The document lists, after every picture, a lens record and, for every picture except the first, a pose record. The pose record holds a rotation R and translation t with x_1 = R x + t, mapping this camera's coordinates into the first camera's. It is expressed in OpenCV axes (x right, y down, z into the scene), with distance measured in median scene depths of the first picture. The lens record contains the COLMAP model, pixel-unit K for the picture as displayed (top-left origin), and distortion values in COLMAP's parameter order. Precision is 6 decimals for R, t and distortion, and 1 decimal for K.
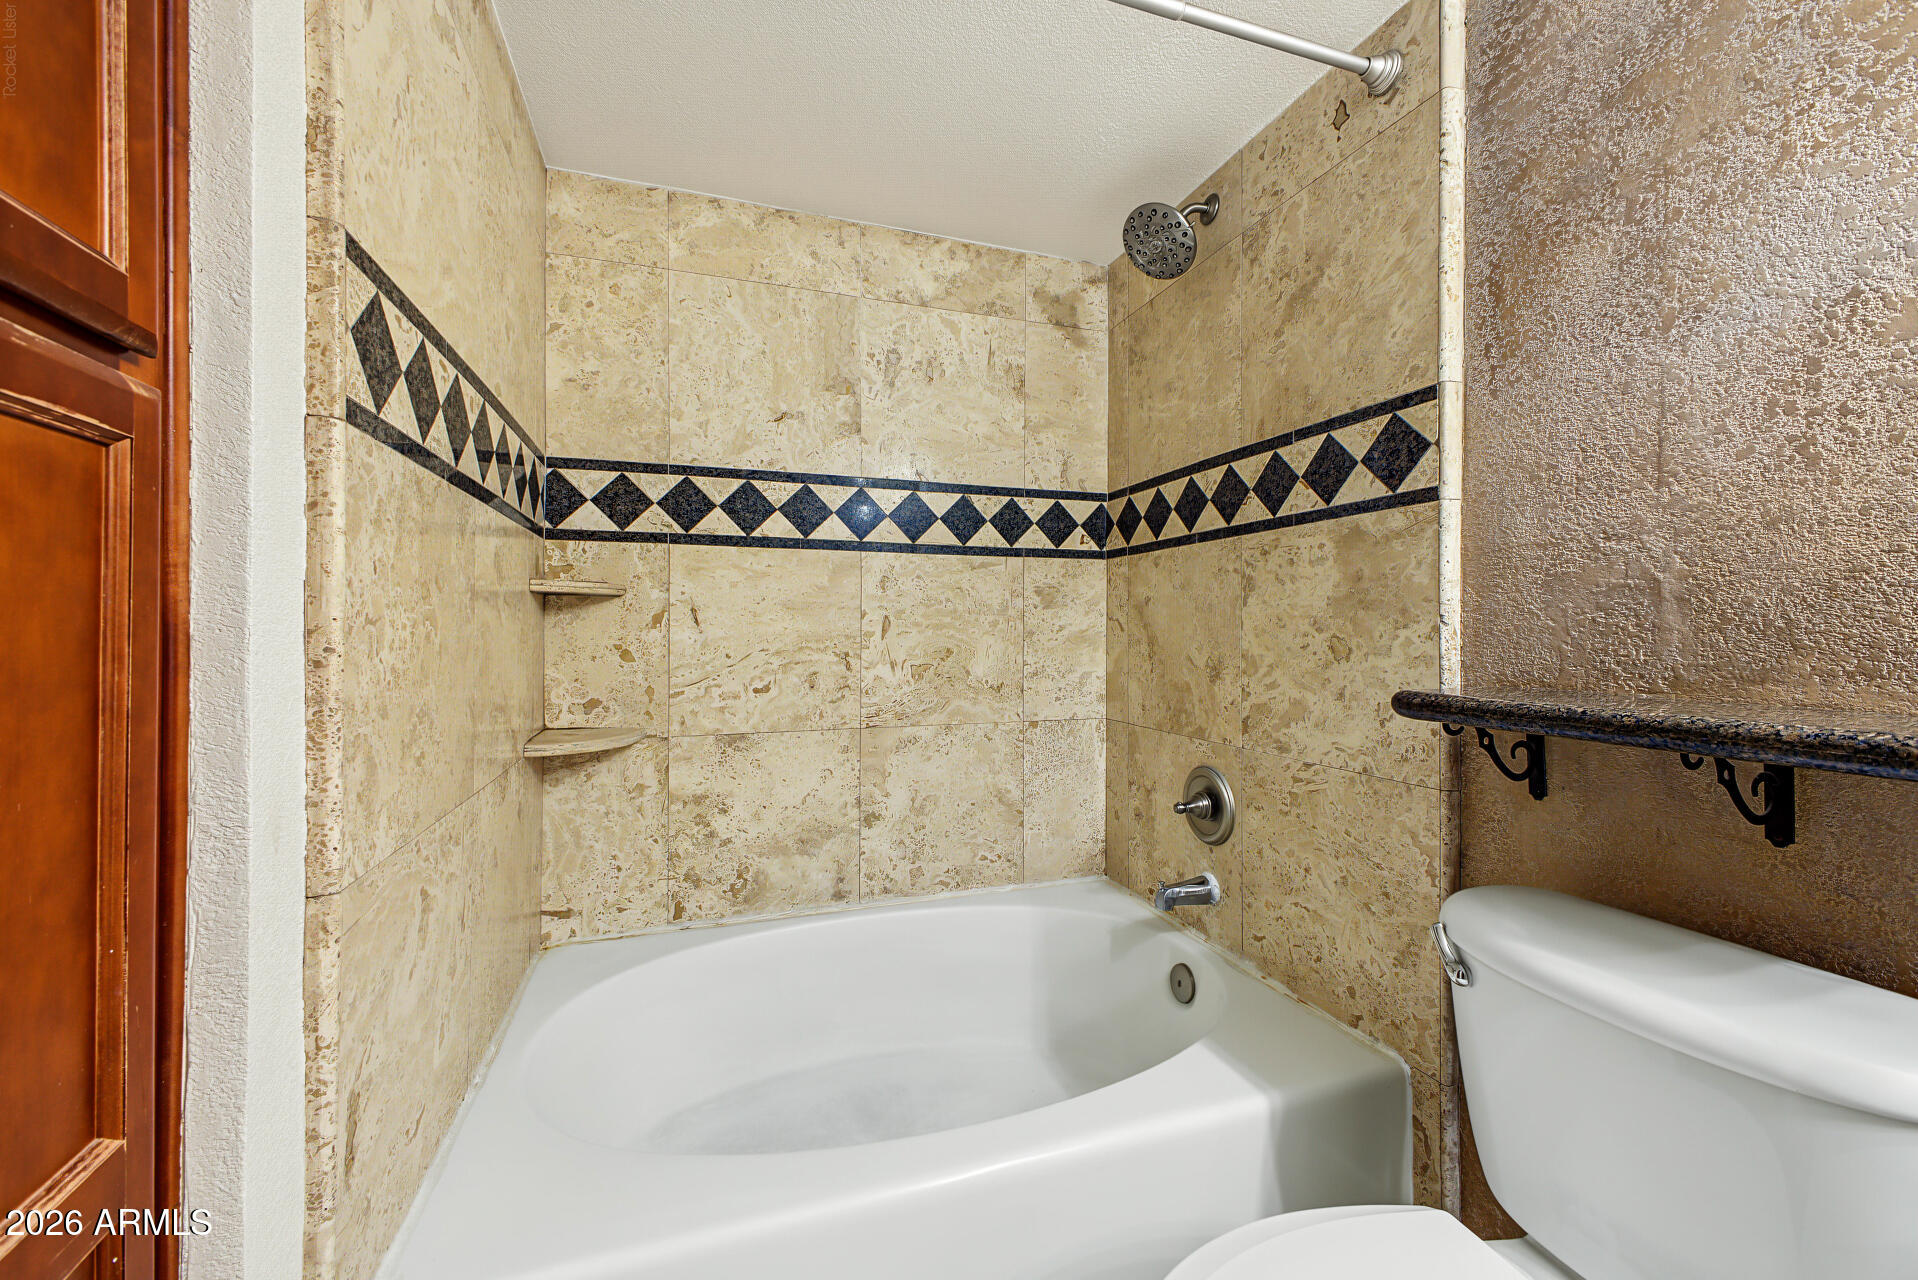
lens RADIAL K [[761.4, 0, 960.0], [0, 761.4, 629.0], [0, 0, 1]] dist [0.035303, -0.018262]
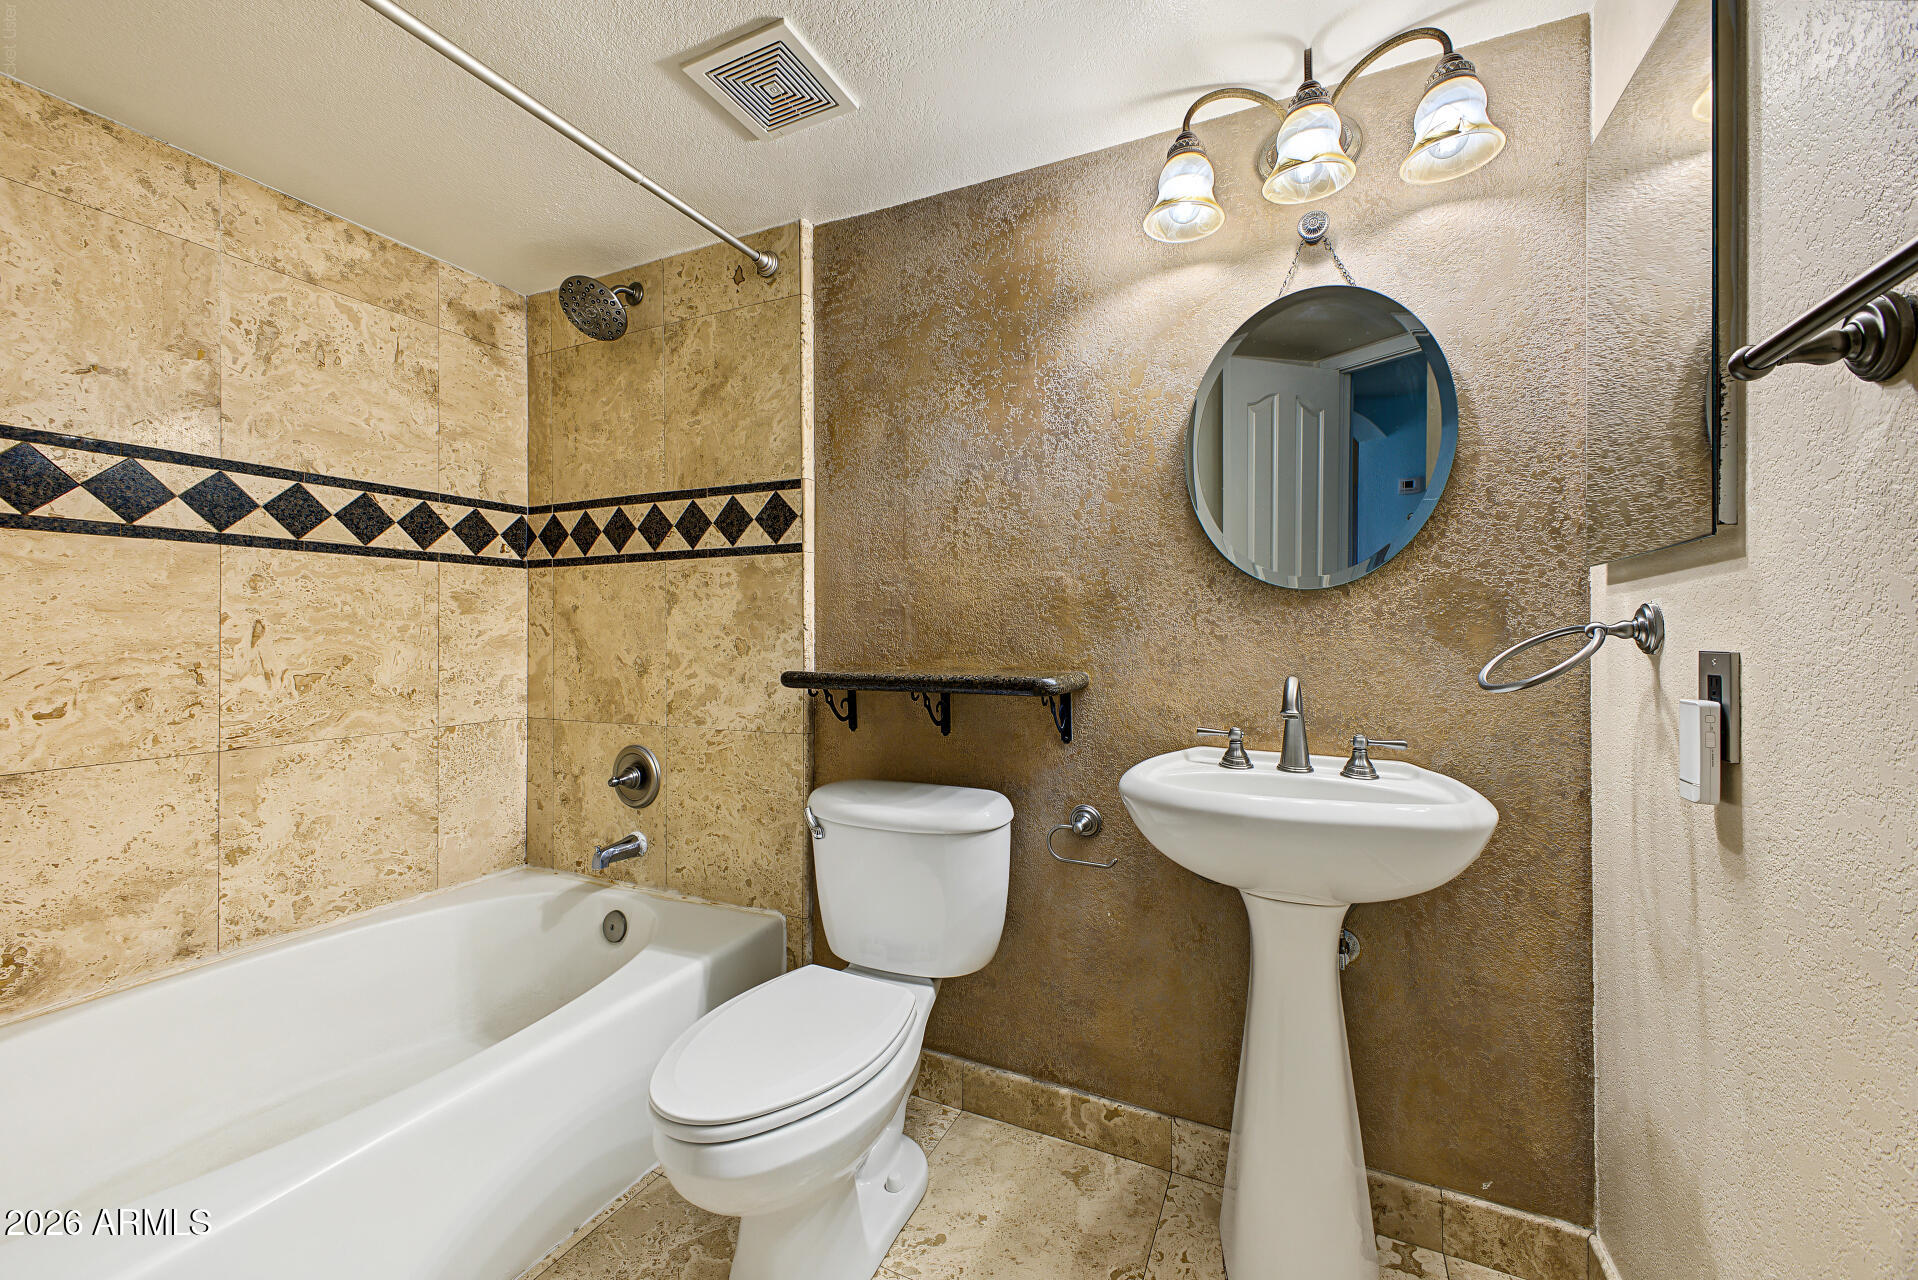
lens RADIAL K [[761.4, 0, 960.0], [0, 761.4, 629.0], [0, 0, 1]] dist [0.035303, -0.018262]
pose [[0.696034, -0.001124, 0.718008, -0.177630], [0.004047, 0.999989, -0.002357, -0.001933], [-0.717998, 0.004546, 0.696031, -0.207117]]
